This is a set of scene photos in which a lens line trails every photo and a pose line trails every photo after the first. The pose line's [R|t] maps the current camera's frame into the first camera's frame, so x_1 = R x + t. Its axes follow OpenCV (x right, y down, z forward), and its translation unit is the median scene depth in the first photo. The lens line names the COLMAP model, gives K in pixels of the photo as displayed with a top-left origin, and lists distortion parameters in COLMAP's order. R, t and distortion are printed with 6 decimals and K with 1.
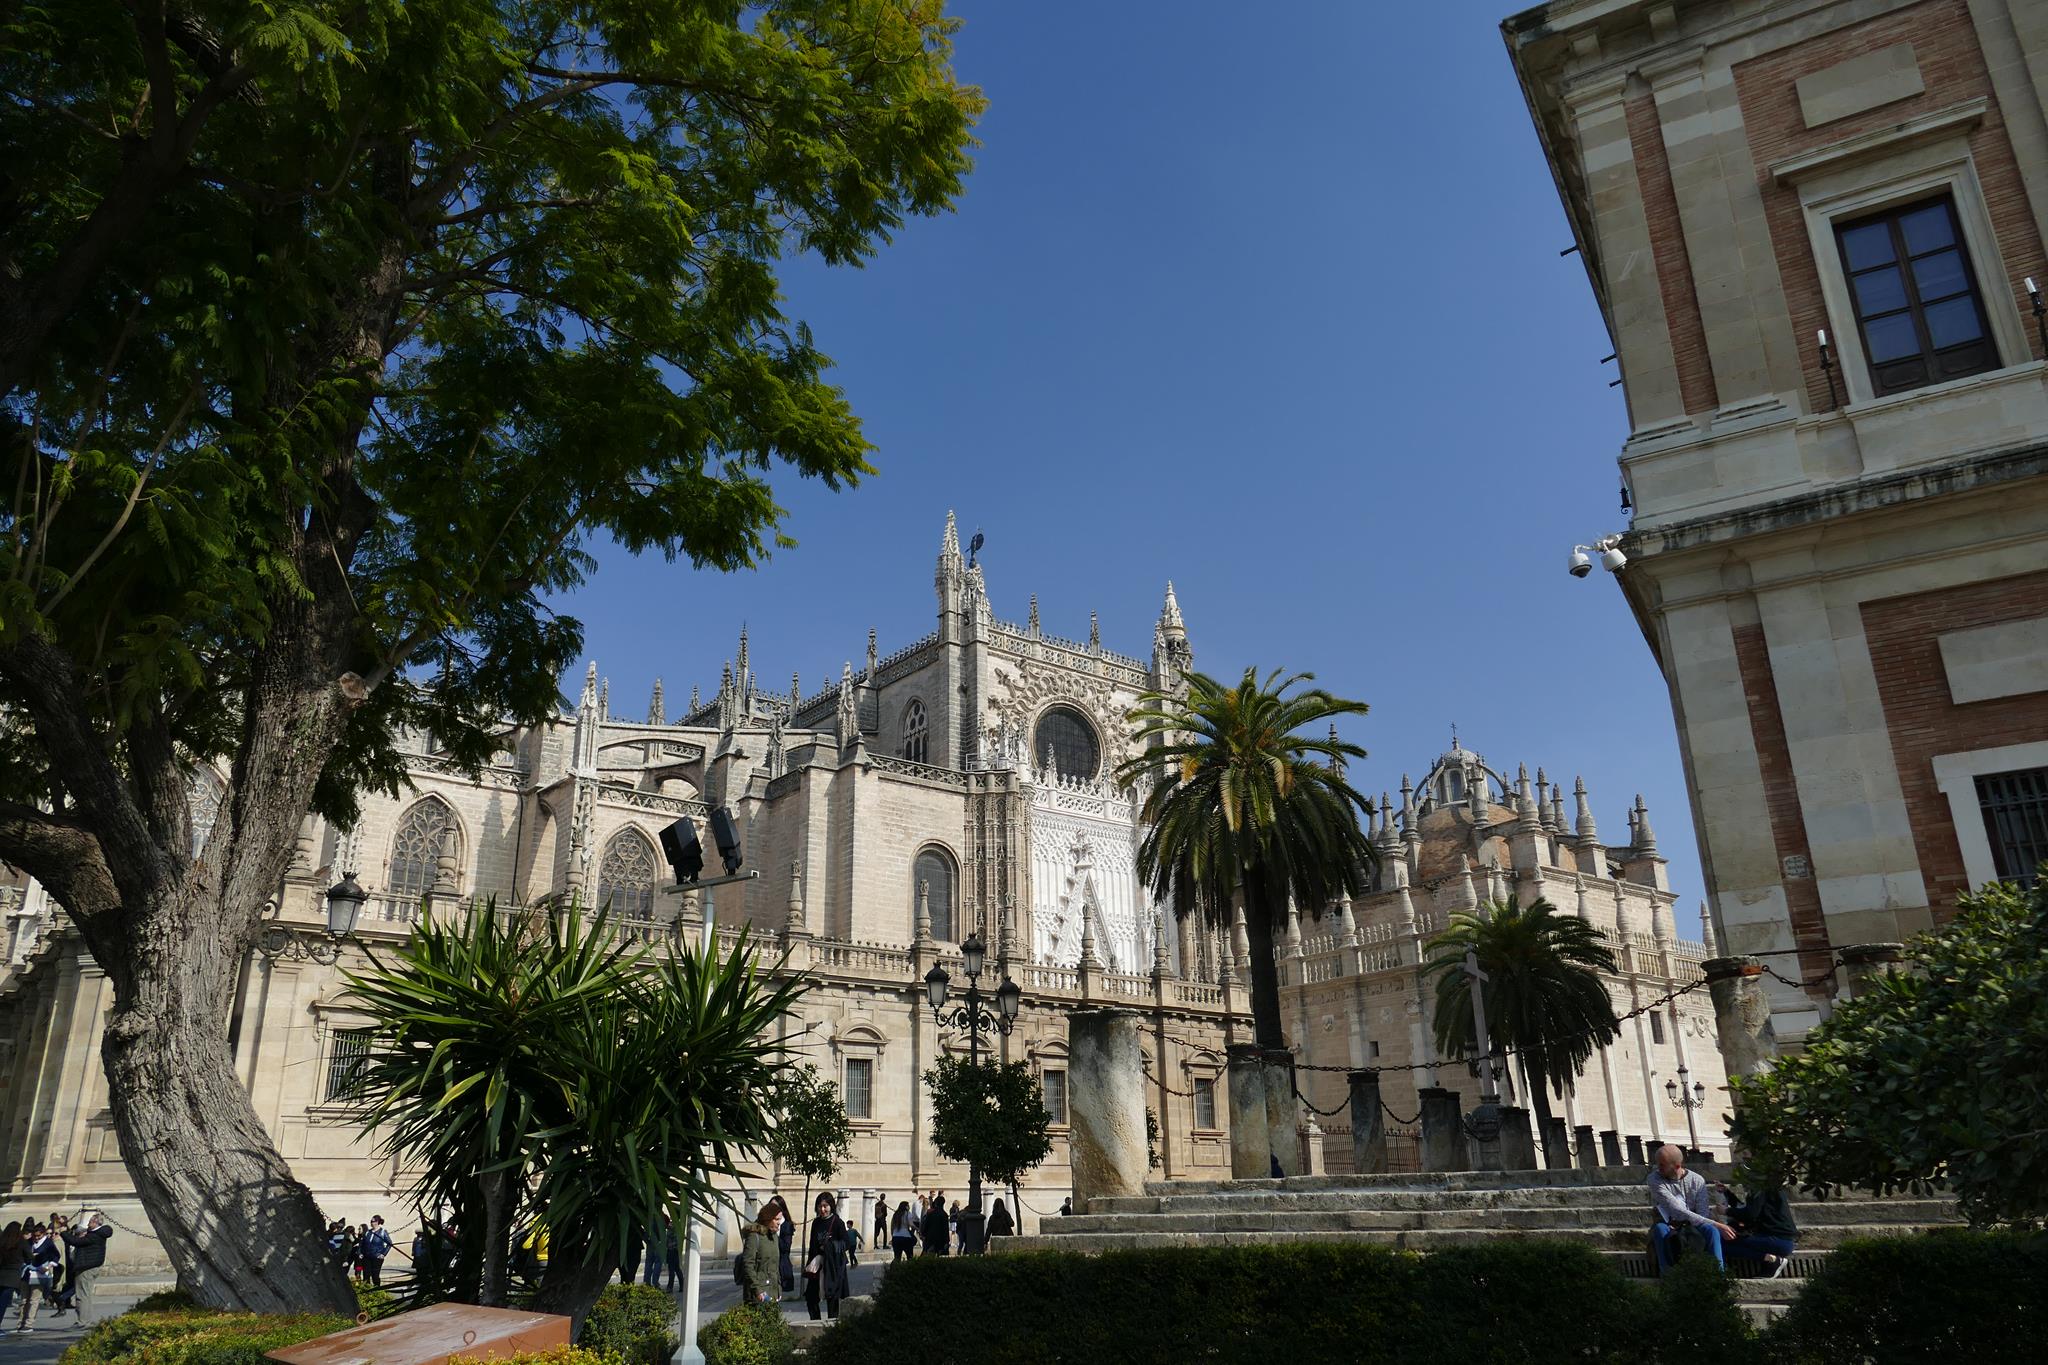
lens RADIAL K [[1468.0, 0, 1019.4], [0, 1468.0, 684.8], [0, 0, 1]] dist [-0.004864, 0.007518]
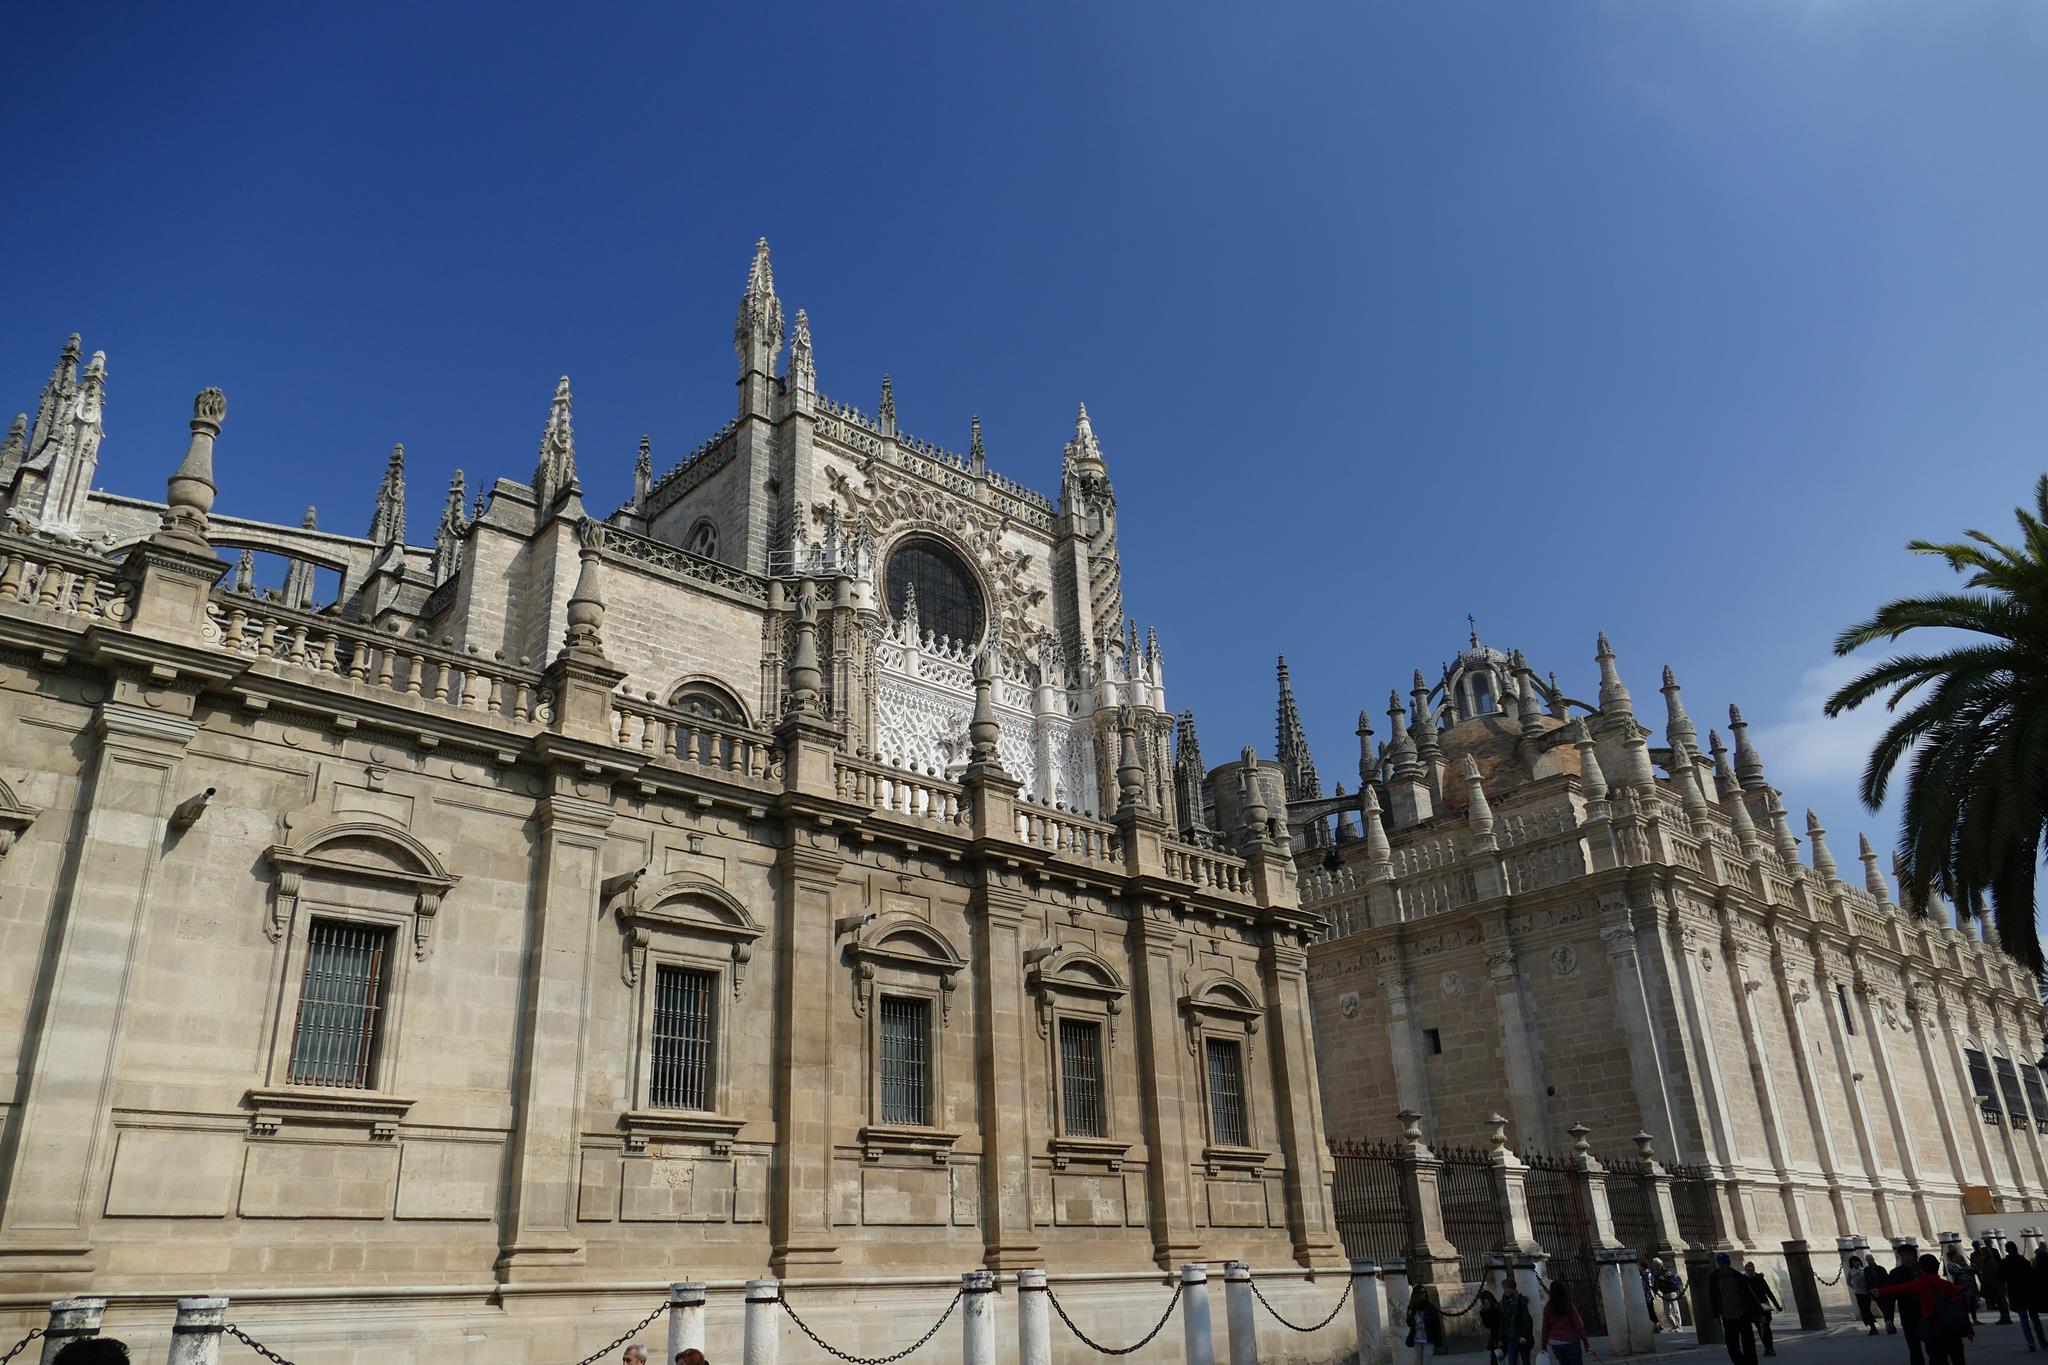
lens RADIAL K [[1468.0, 0, 1014.2], [0, 1468.0, 680.0], [0, 0, 1]] dist [-0.004864, 0.007518]
pose [[0.995922, 0.013458, 0.089207, 0.010934], [-0.007863, 0.997997, -0.062767, 0.136101], [-0.089873, 0.061809, 0.994033, 0.393337]]
